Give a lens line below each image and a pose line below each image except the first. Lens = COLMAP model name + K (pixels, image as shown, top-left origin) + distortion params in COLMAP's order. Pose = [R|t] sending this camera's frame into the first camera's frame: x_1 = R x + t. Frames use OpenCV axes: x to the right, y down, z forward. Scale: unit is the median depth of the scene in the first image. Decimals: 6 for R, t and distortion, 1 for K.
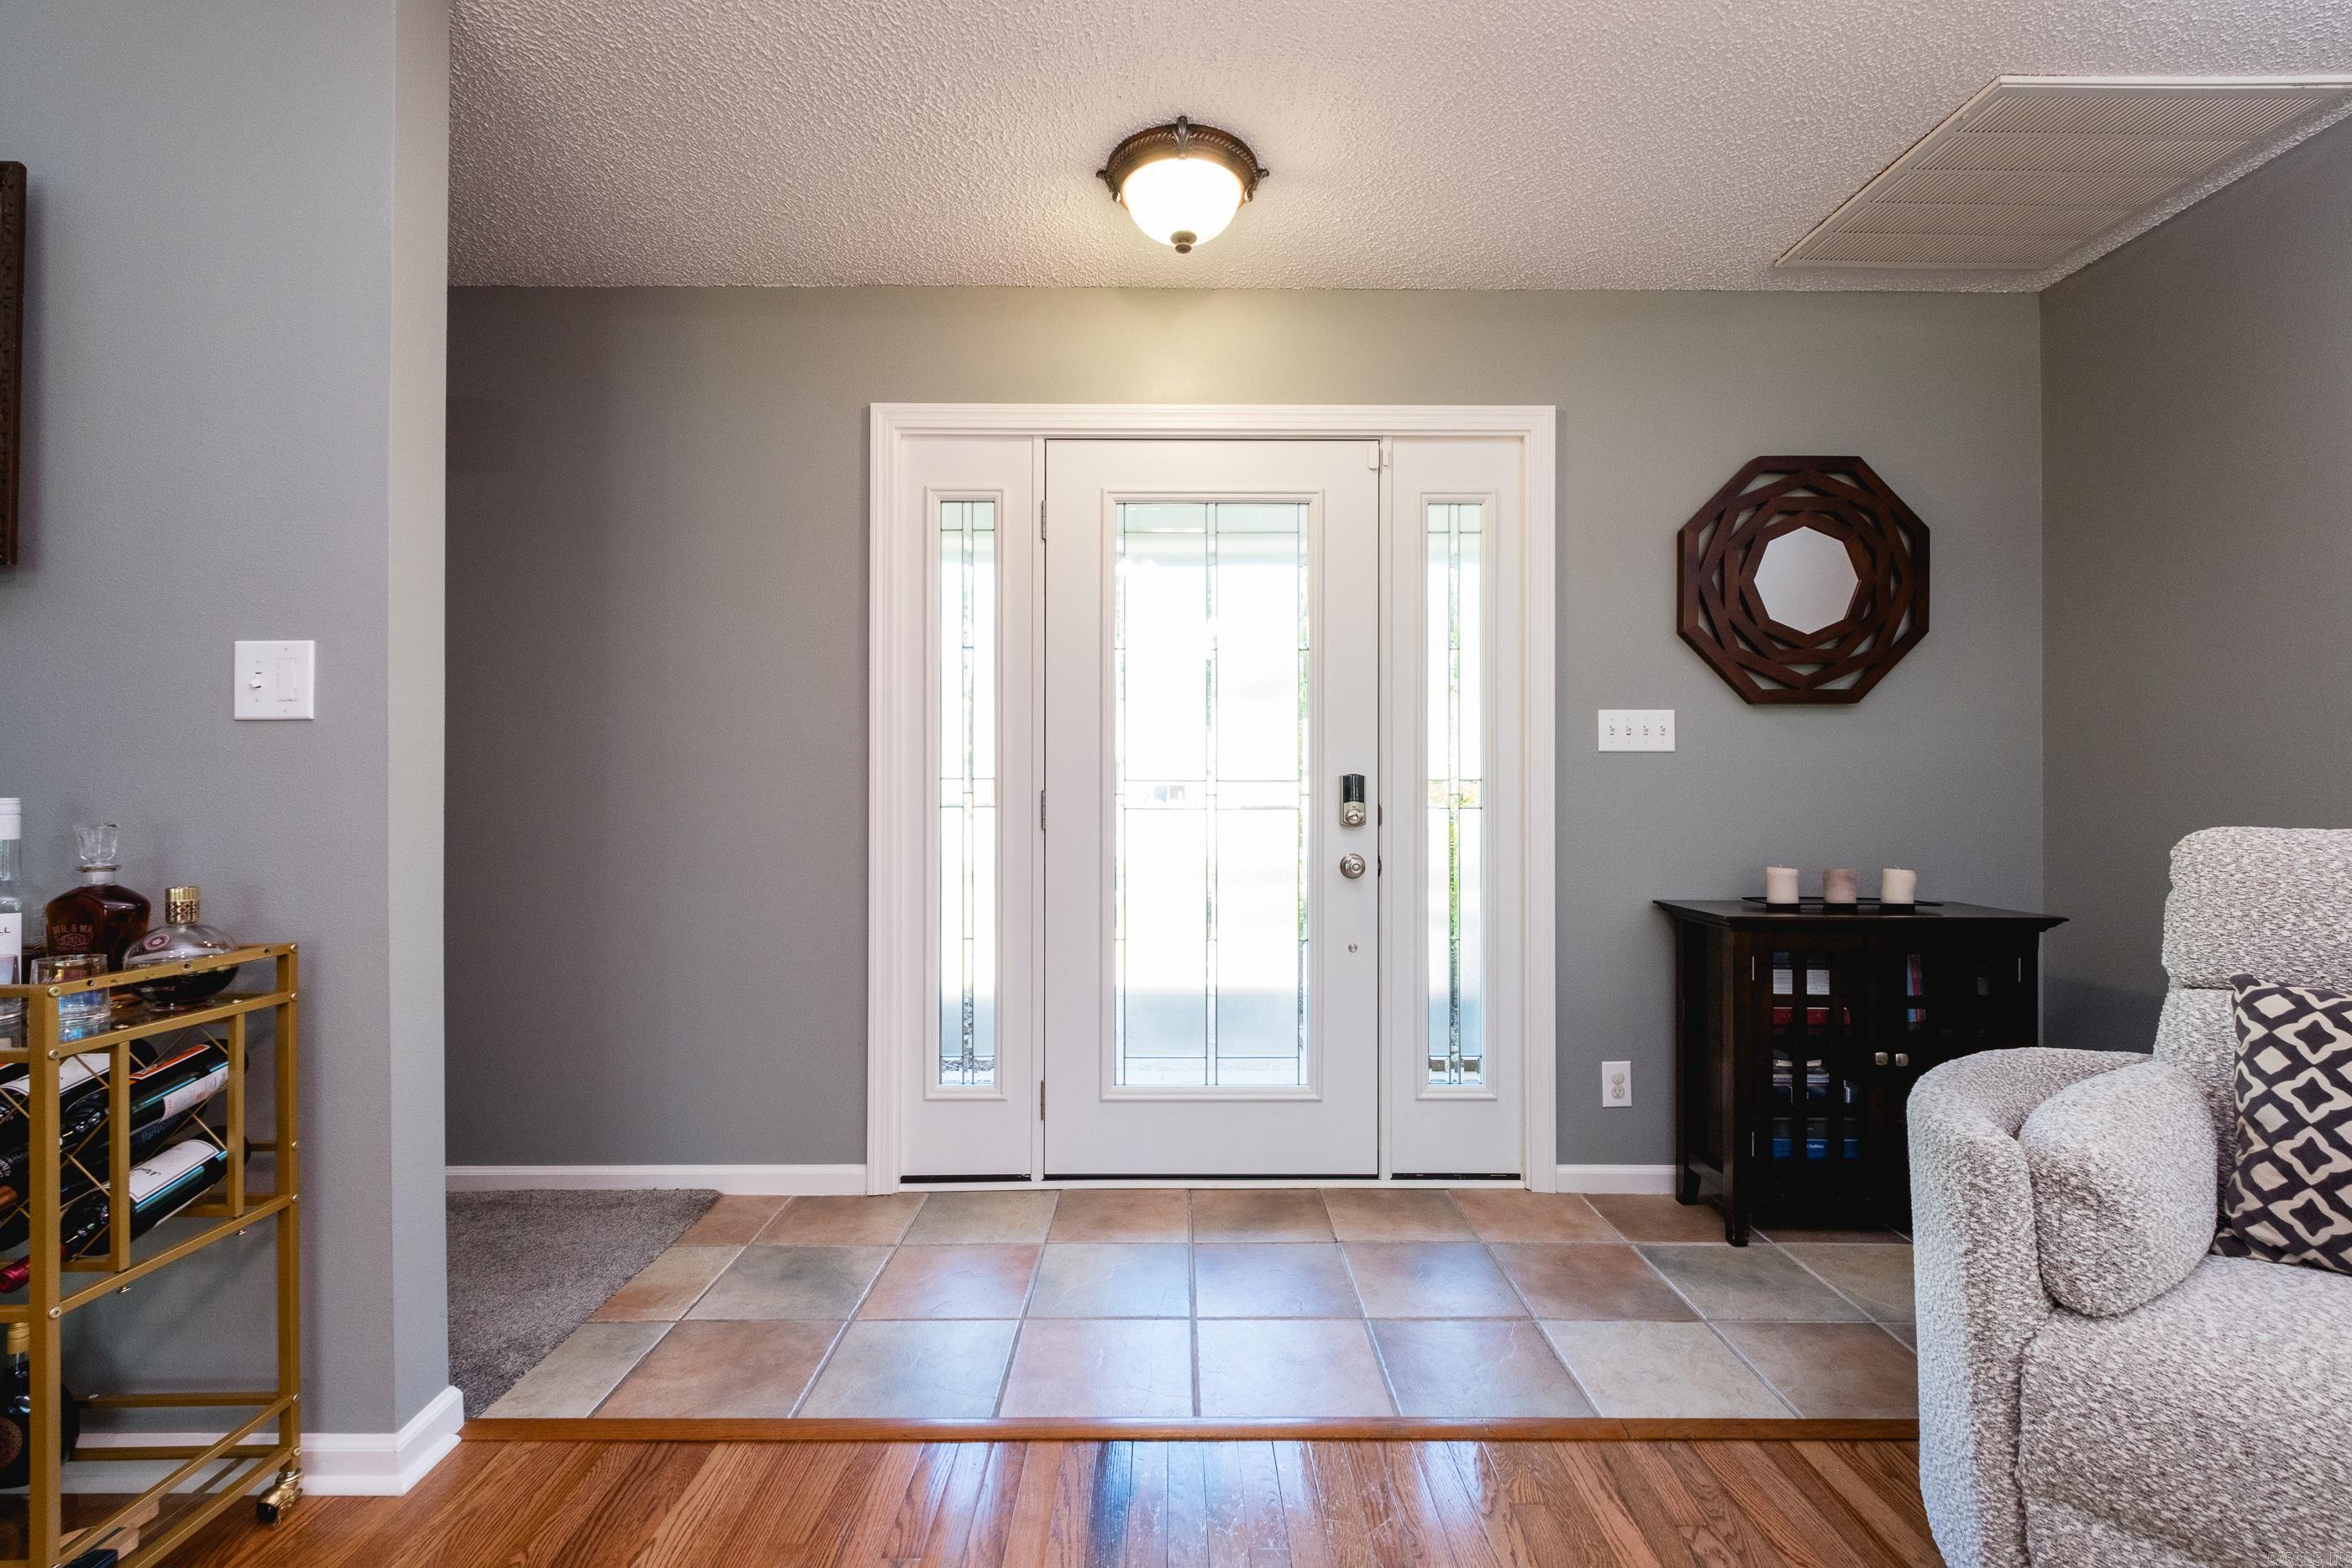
lens RADIAL K [[1007.4, 0, 1176.0], [0, 1007.4, 784.0], [0, 0, 1]] dist [0.001851, -0.000177]
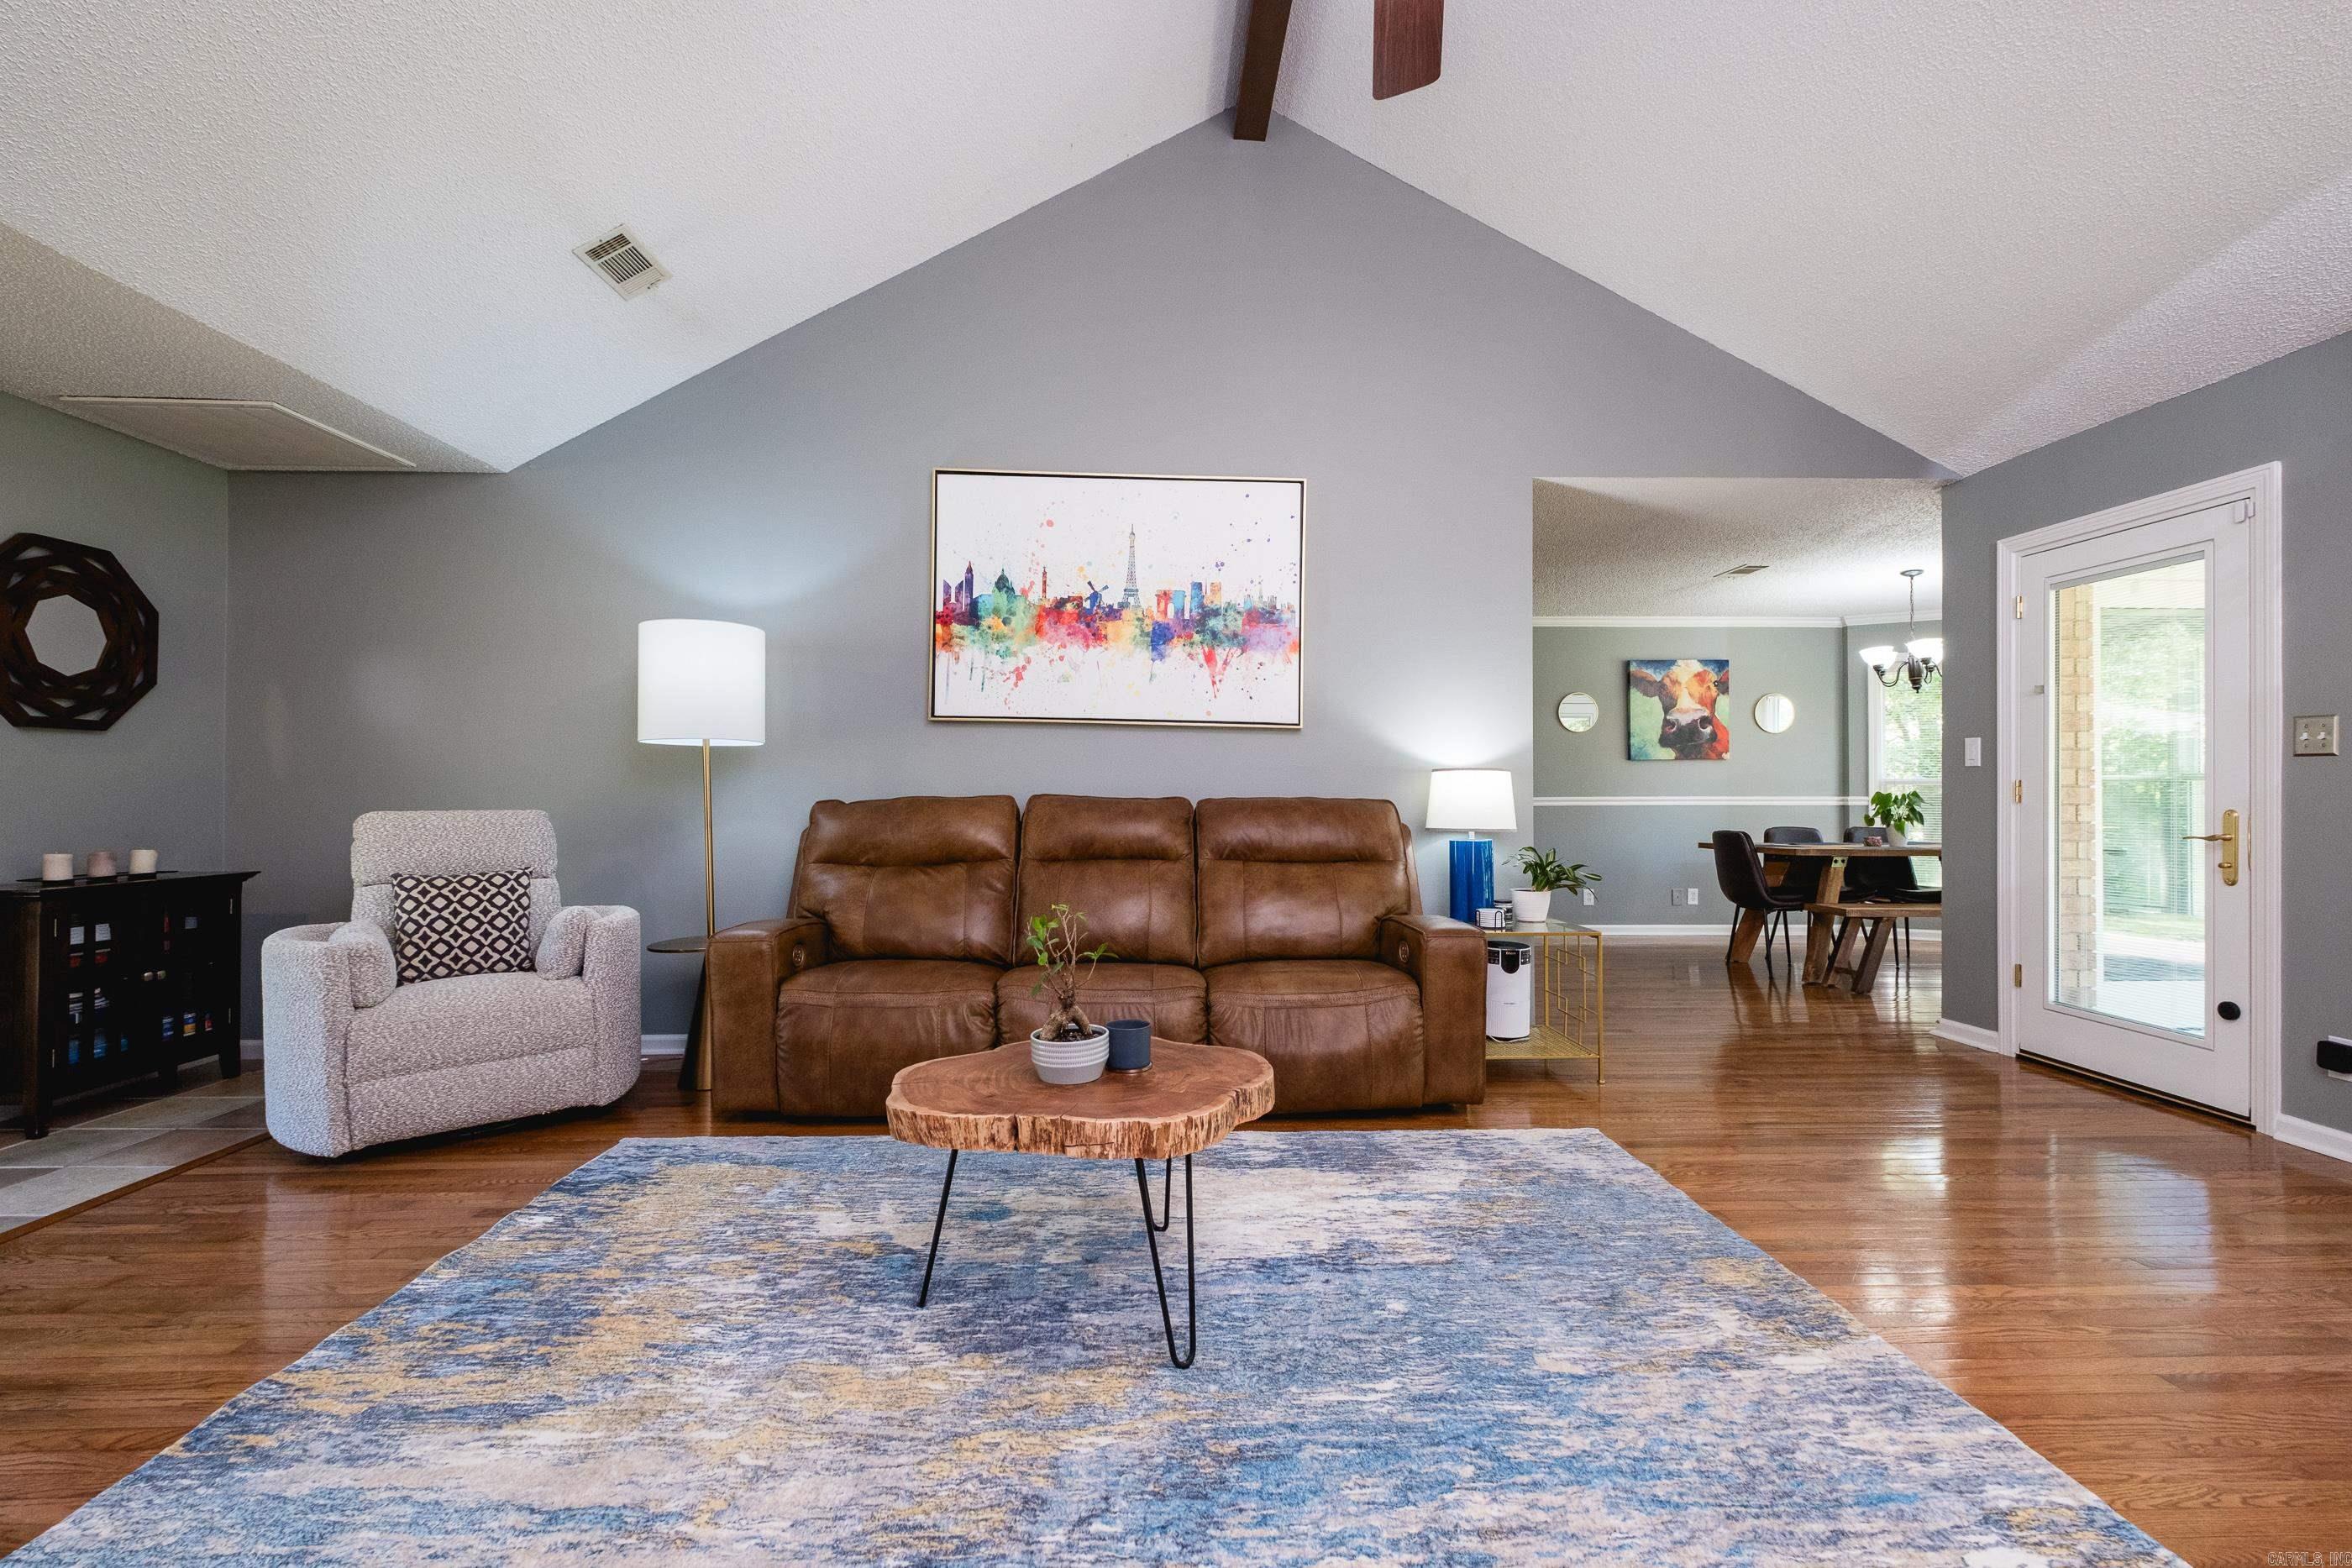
lens RADIAL K [[1007.4, 0, 1176.0], [0, 1007.4, 784.0], [0, 0, 1]] dist [0.001851, -0.000177]
pose [[-0.032263, 0.005359, 0.999465, -0.923289], [-0.004223, 0.999976, -0.005498, -0.009017], [-0.999470, -0.004398, -0.032240, -0.505328]]
